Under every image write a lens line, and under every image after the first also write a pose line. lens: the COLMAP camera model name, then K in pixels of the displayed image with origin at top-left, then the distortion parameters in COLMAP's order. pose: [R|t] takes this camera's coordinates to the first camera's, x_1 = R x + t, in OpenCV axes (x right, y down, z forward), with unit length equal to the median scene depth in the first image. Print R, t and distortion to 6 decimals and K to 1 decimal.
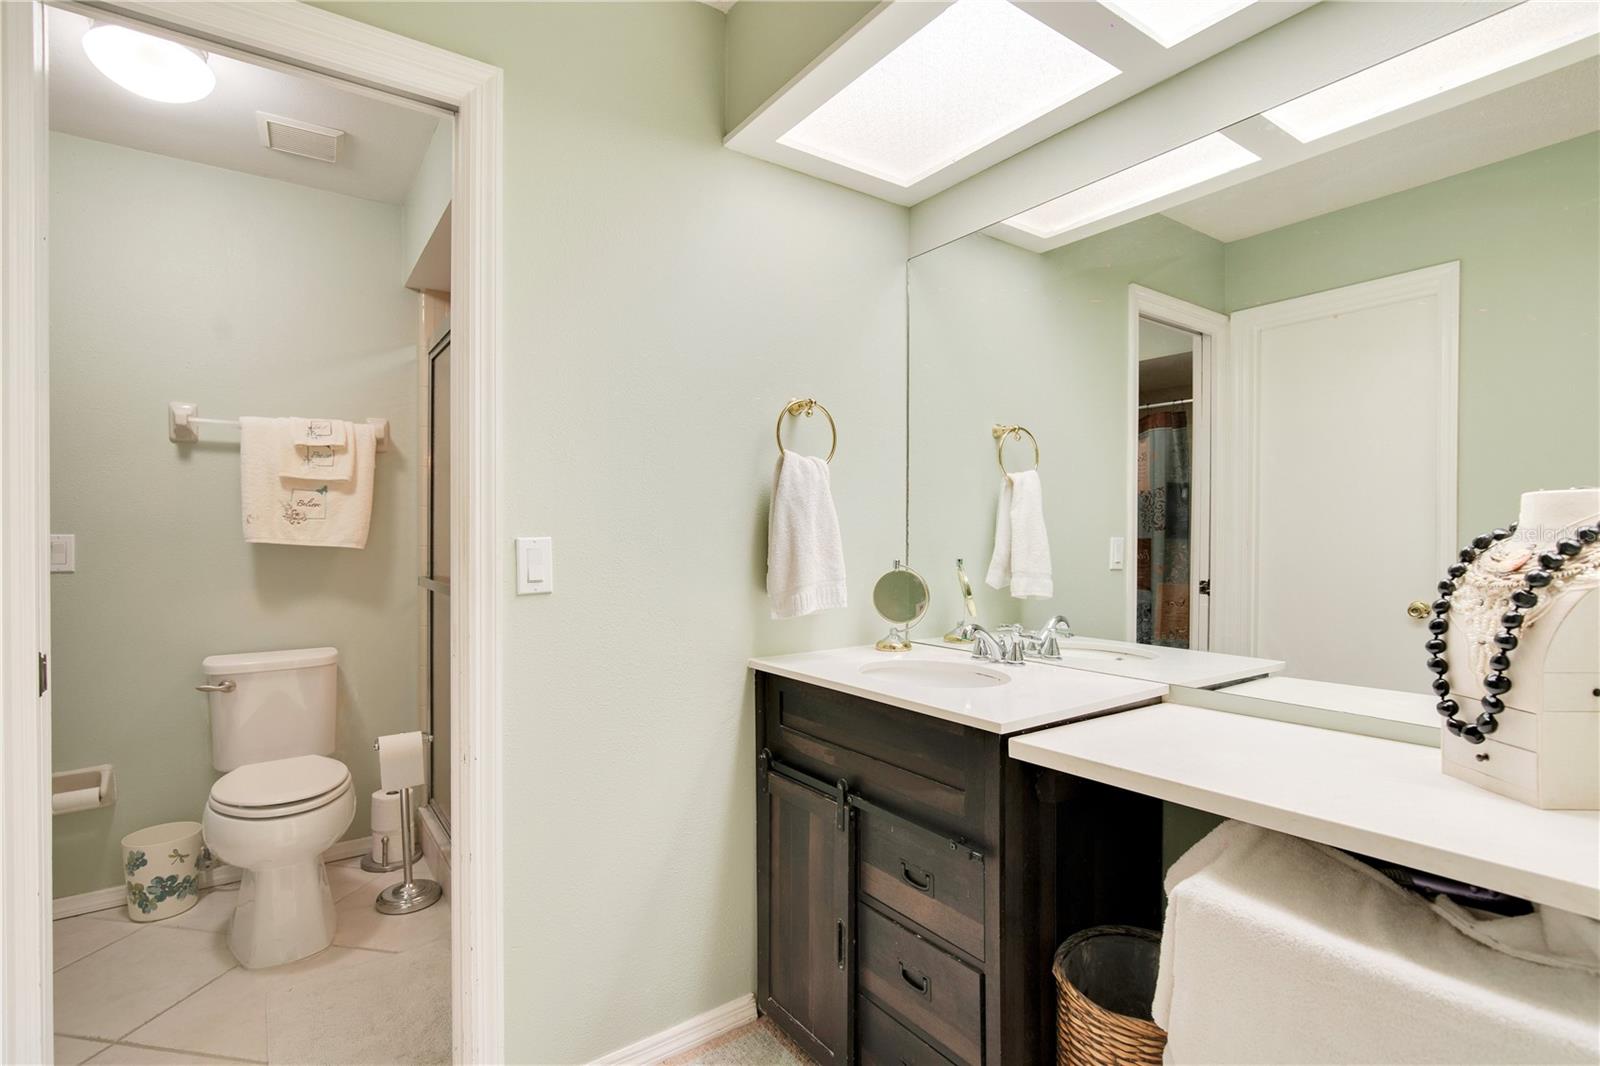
lens RADIAL K [[764.8, 0, 800.0], [0, 764.8, 533.0], [0, 0, 1]] dist [-0.006181, -0.000176]
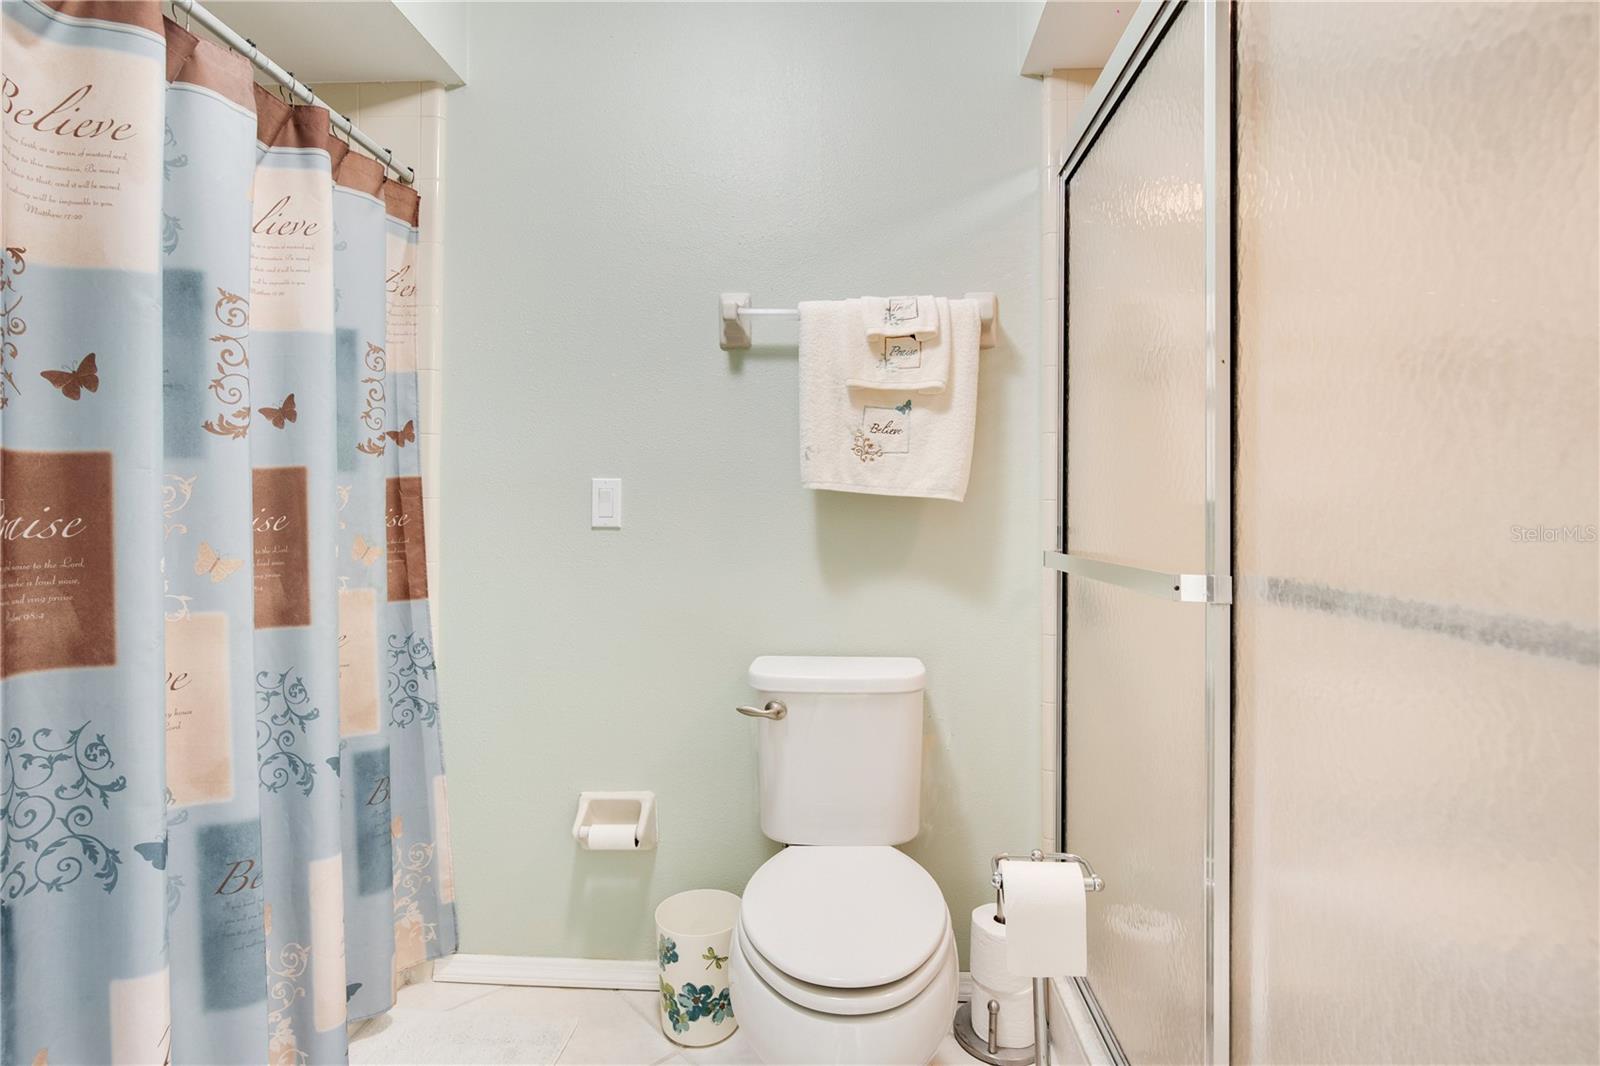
lens RADIAL K [[764.8, 0, 800.0], [0, 764.8, 533.0], [0, 0, 1]] dist [-0.006181, -0.000176]
pose [[0.779907, 0.021282, -0.625533, -0.308081], [-0.004528, 0.999587, 0.028363, 0.030555], [0.625879, -0.019288, 0.779682, 0.470260]]
